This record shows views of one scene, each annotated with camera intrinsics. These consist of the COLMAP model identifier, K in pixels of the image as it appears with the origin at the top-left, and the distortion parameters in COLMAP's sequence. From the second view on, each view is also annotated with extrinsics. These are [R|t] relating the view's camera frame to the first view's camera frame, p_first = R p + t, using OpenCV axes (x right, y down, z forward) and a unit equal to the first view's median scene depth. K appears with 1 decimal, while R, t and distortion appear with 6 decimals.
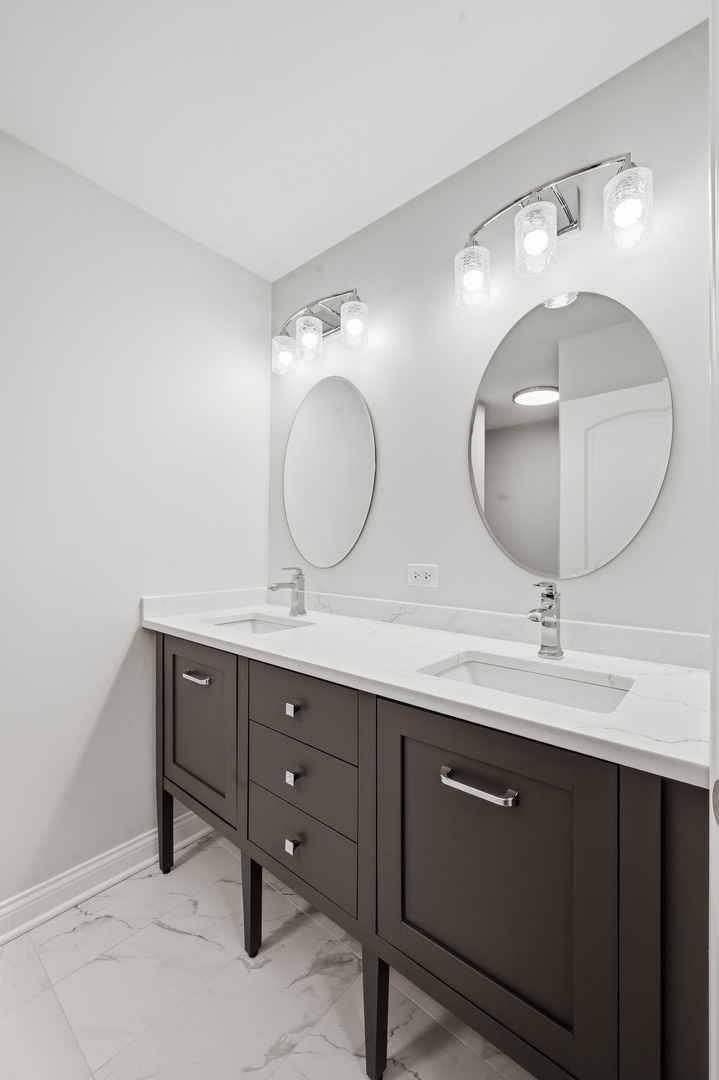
lens RADIAL K [[436.9, 0, 358.4], [0, 436.9, 542.6], [0, 0, 1]] dist [-0.000244, -0.000061]
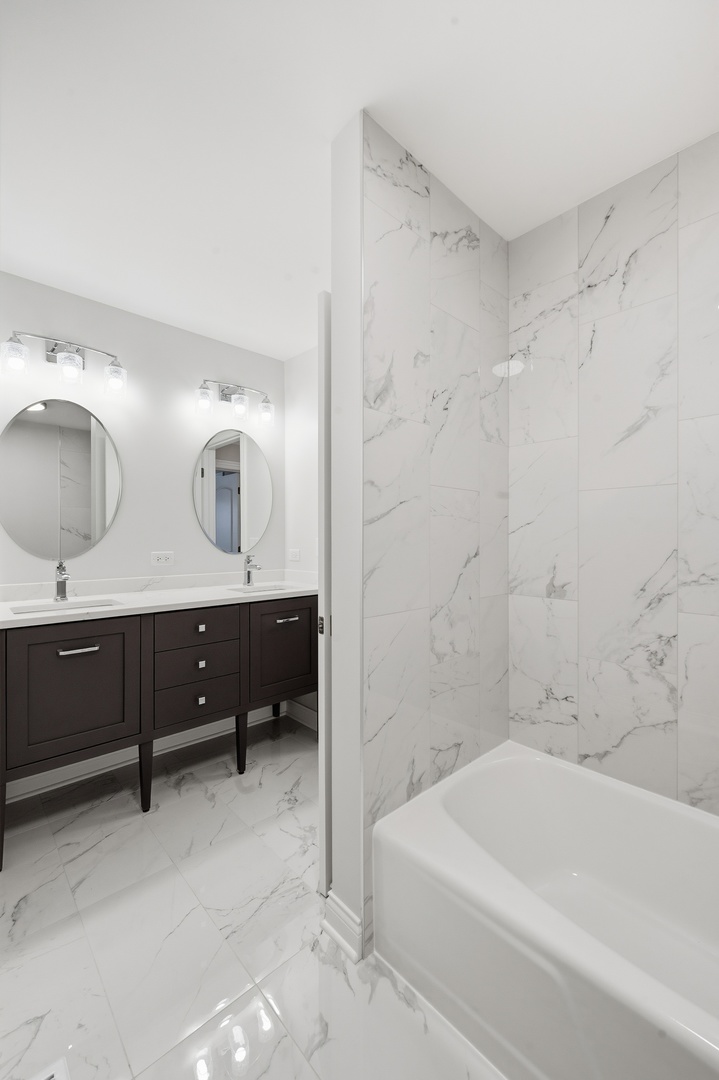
lens RADIAL K [[436.9, 0, 358.8], [0, 436.9, 539.1], [0, 0, 1]] dist [-0.000244, -0.000061]
pose [[0.121823, -0.004015, 0.992544, -1.553405], [-0.003437, 0.999984, 0.004466, -0.008614], [-0.992546, -0.003955, 0.121808, 0.083753]]
